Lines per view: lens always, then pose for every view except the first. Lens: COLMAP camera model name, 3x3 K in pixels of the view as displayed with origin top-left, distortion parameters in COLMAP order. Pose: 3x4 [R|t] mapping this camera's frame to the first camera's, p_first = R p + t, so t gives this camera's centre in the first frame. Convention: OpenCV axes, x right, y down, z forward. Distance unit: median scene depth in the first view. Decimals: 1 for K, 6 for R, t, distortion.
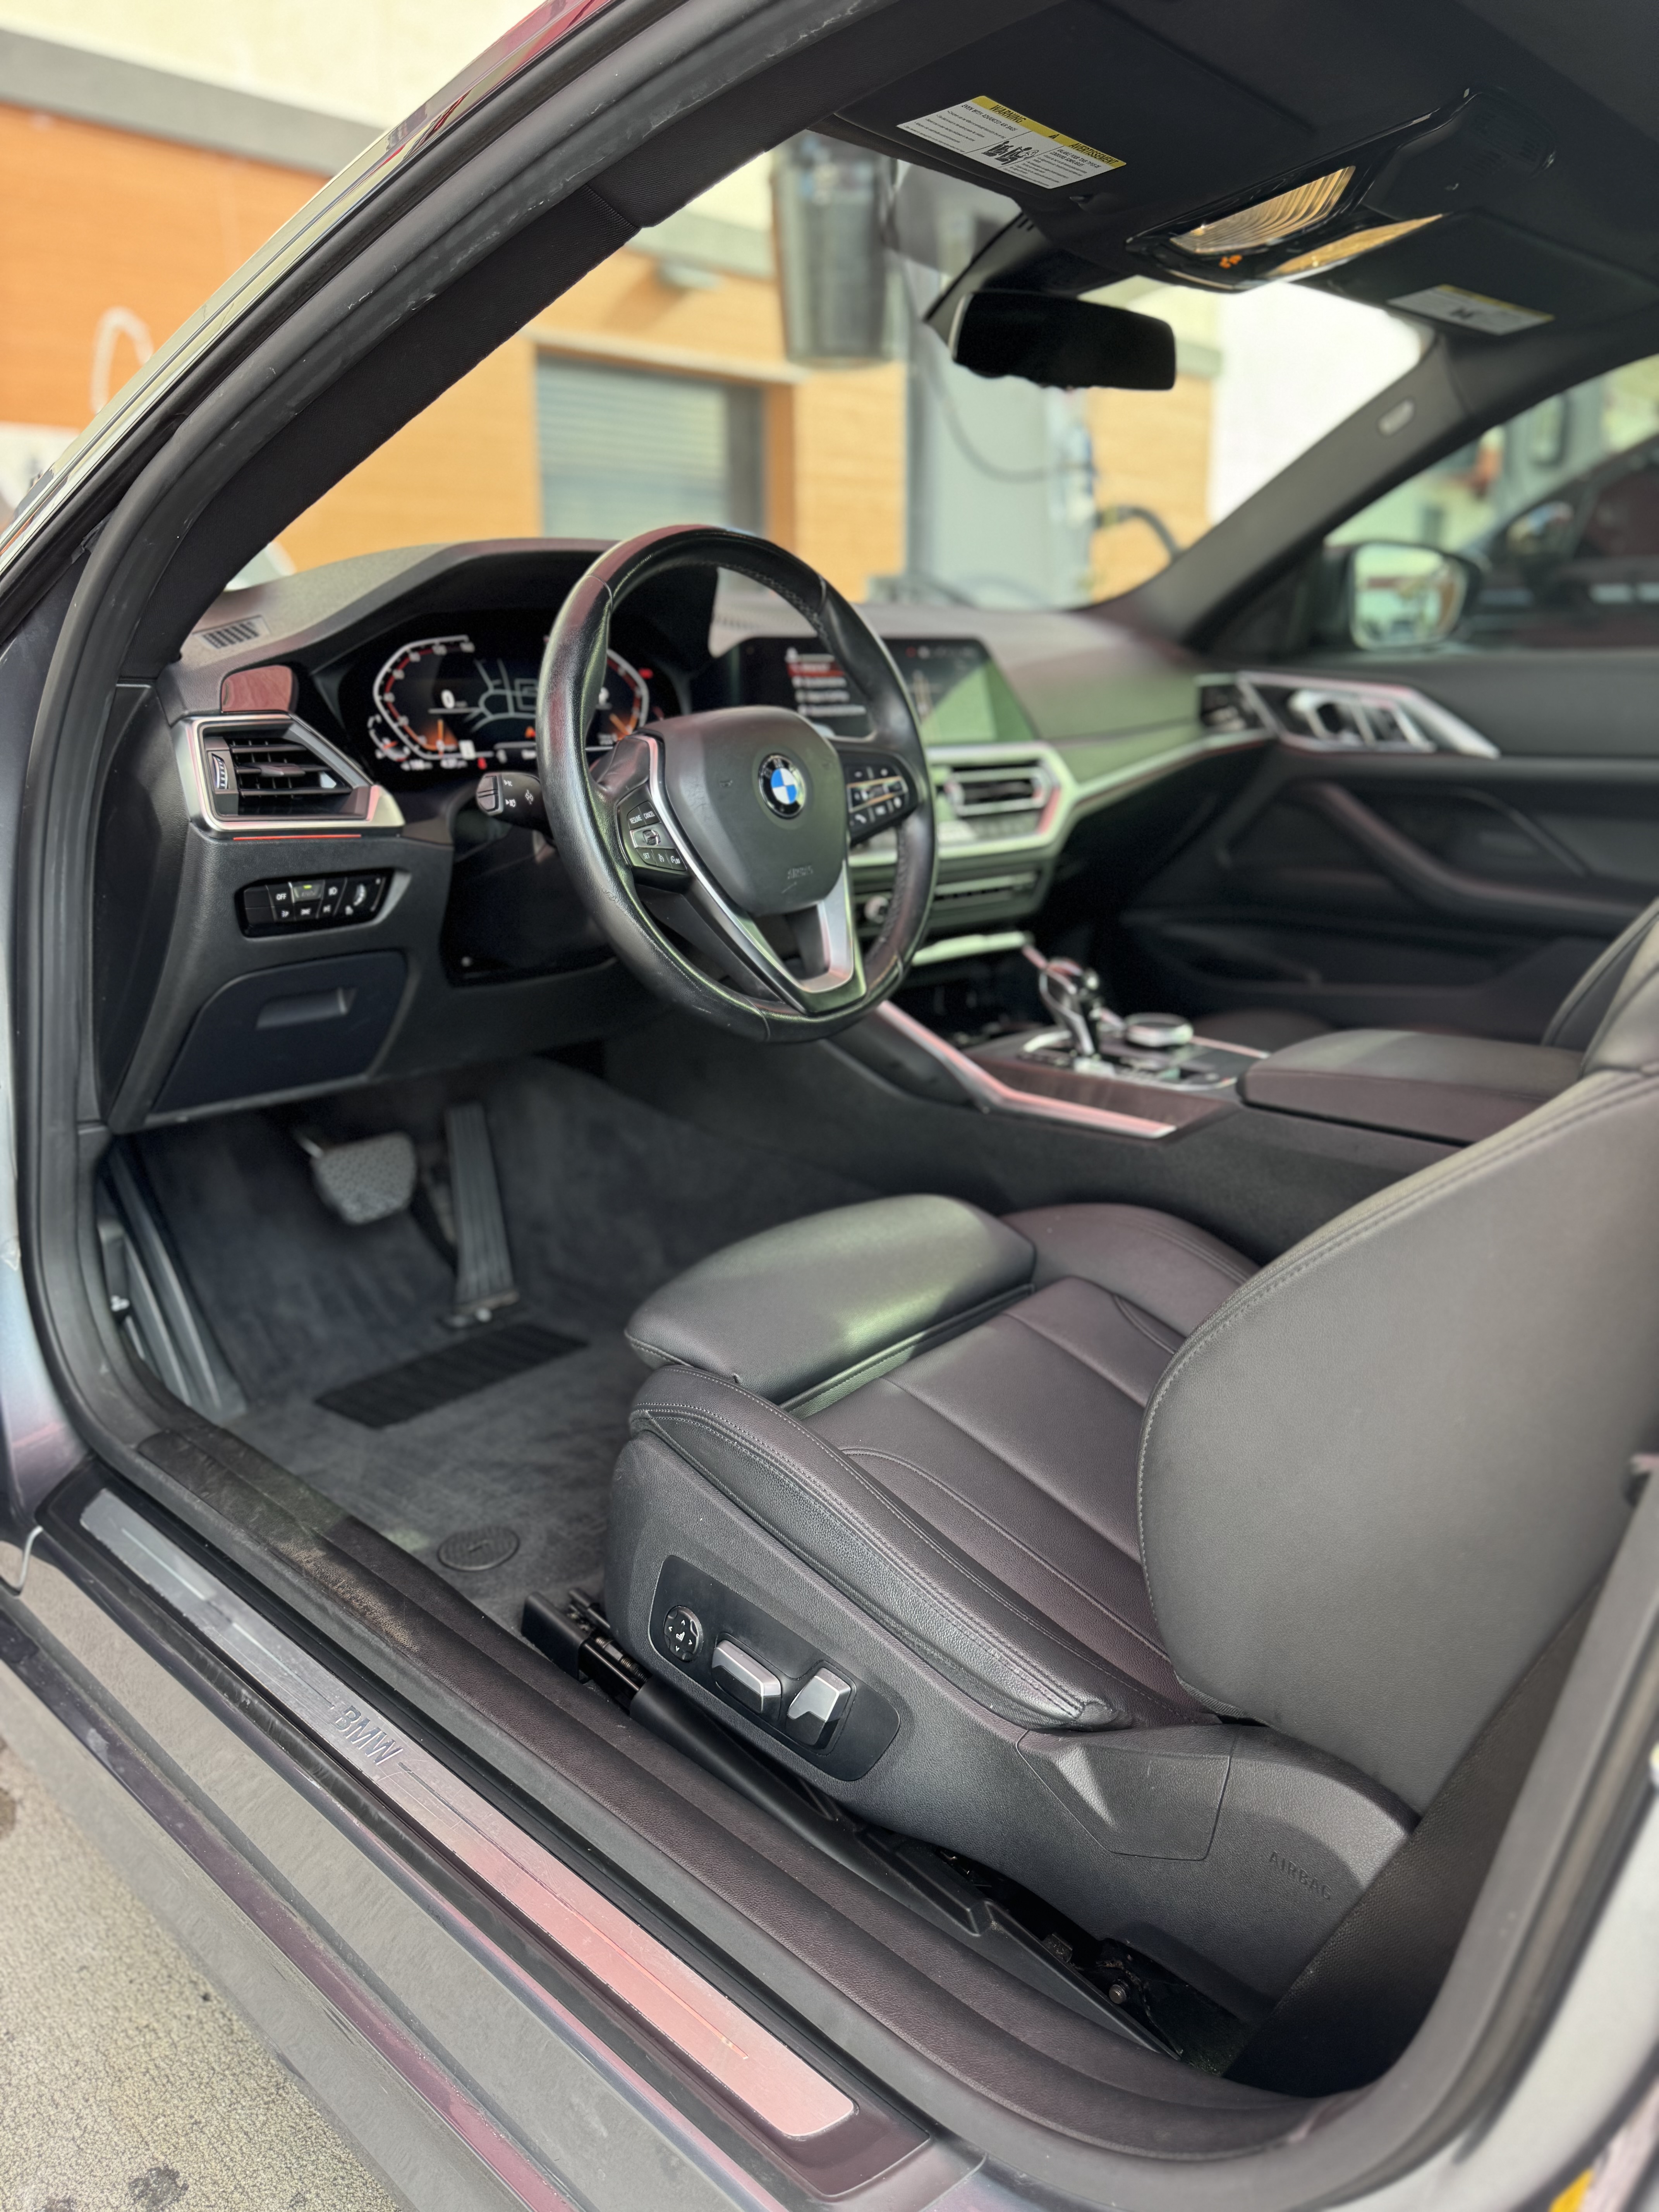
lens RADIAL K [[1545.8, 0, 827.5], [0, 1545.8, 1097.4], [0, 0, 1]] dist [0.054944, -0.000047]
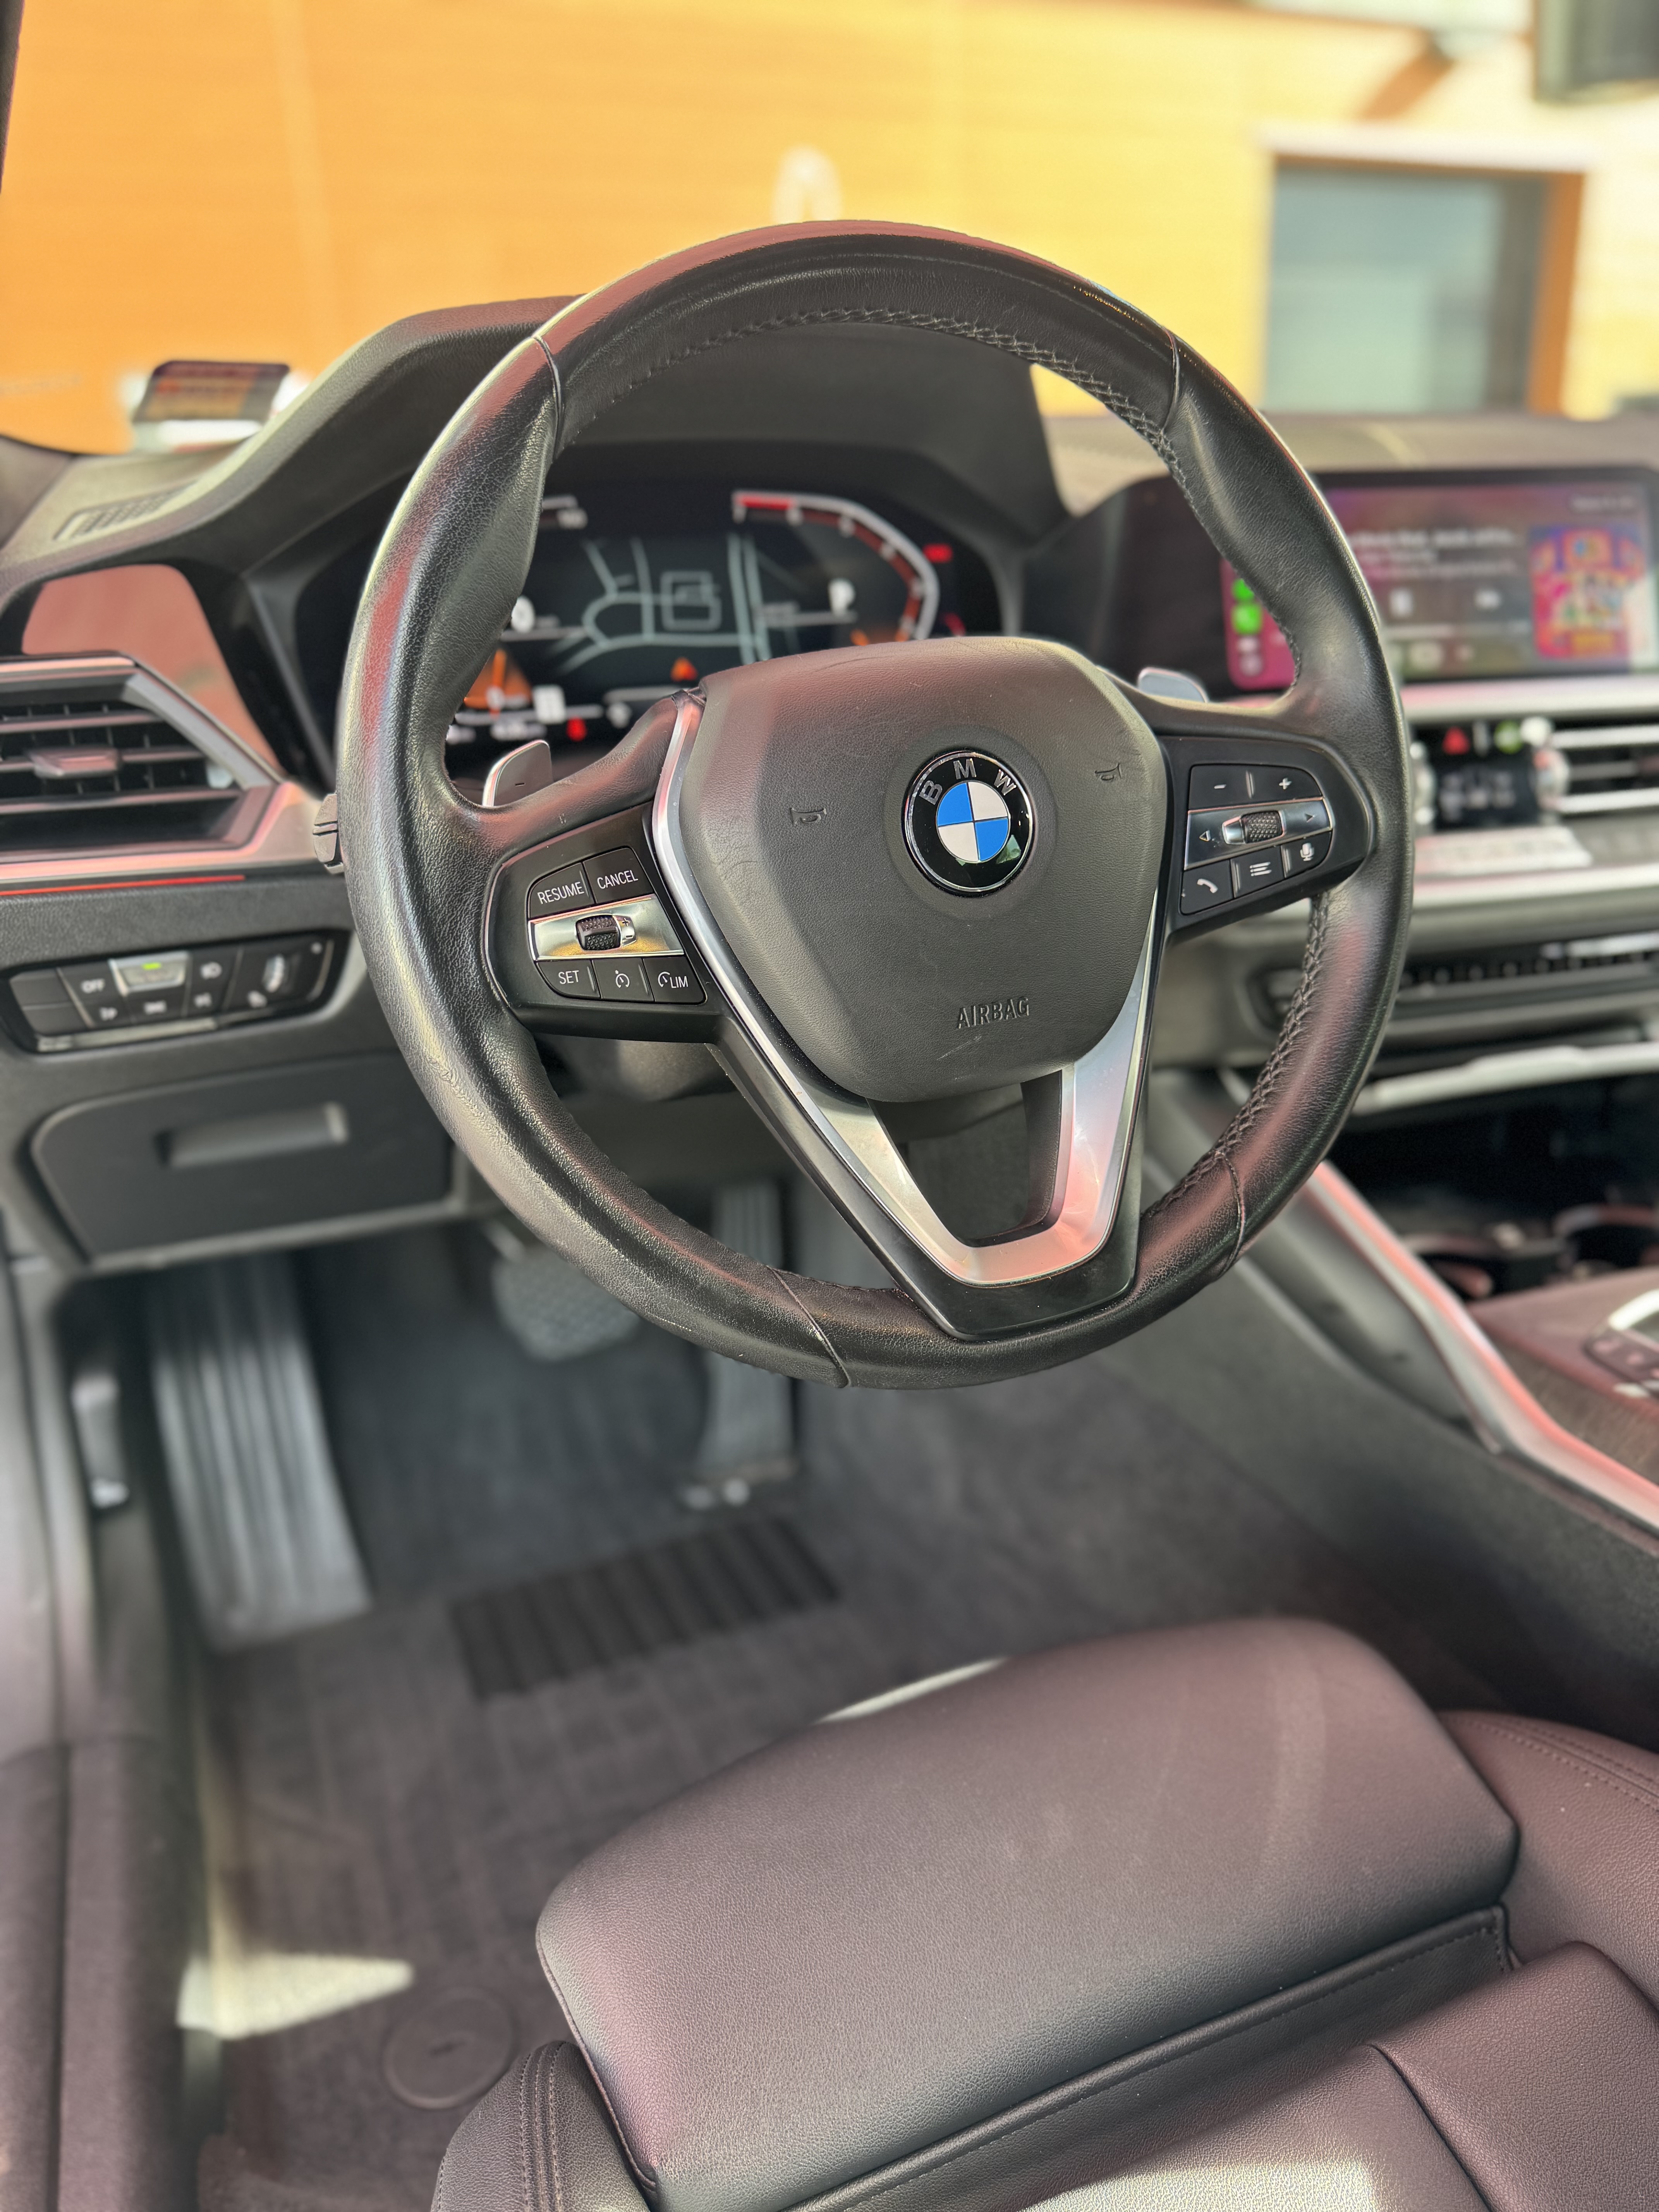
lens RADIAL K [[1565.4, 0, 833.4], [0, 1565.4, 1105.0], [0, 0, 1]] dist [0.070348, -0.108313]
pose [[0.903936, 0.120445, -0.410358, 0.113550], [-0.085867, 0.991097, 0.101753, -0.142612], [0.418960, -0.056742, 0.906230, 0.501668]]
